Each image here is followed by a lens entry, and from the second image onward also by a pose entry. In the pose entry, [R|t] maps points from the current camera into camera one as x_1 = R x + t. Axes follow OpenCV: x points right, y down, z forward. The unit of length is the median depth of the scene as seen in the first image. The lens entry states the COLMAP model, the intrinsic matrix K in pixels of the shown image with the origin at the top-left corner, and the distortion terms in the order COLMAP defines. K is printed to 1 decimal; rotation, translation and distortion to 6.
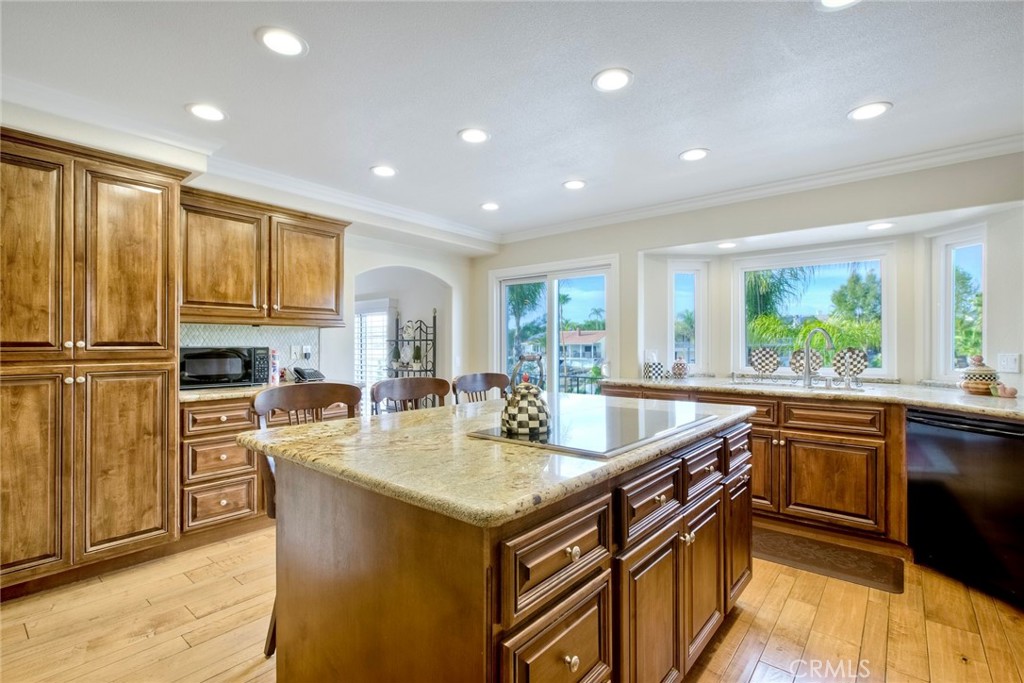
lens RADIAL K [[474.8, 0, 514.2], [0, 474.8, 338.8], [0, 0, 1]] dist [-0.013529, 0.000323]
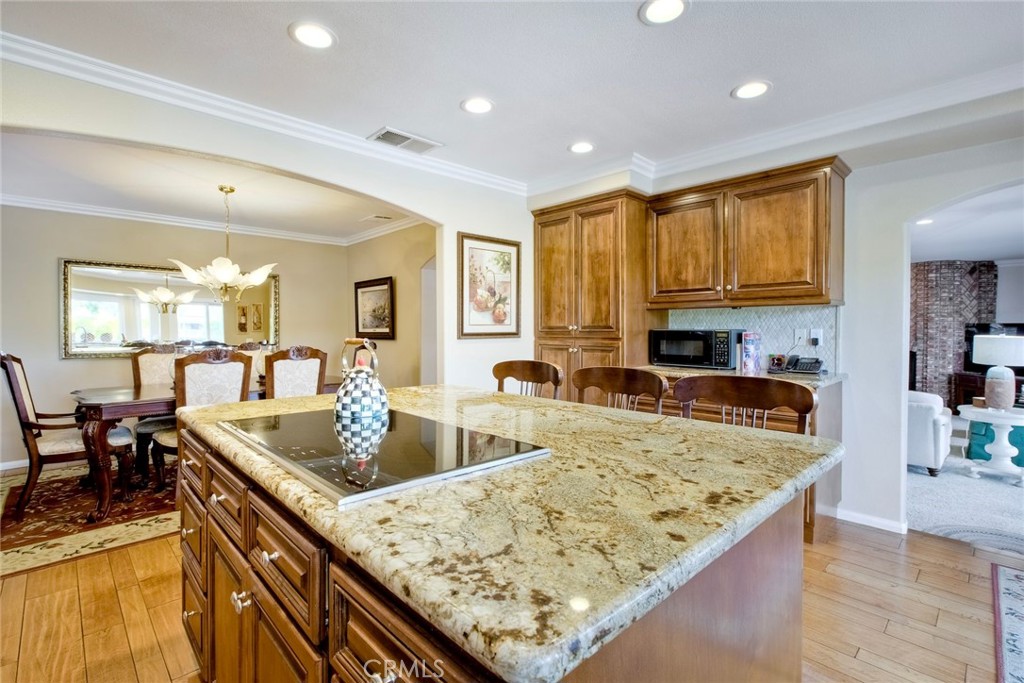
lens RADIAL K [[474.8, 0, 514.2], [0, 474.8, 338.8], [0, 0, 1]] dist [-0.013529, 0.000323]
pose [[-0.115117, 0.023857, -0.993065, 0.567395], [0.012604, 0.999666, 0.022554, 0.008824], [0.993272, -0.009920, -0.115379, 0.815900]]
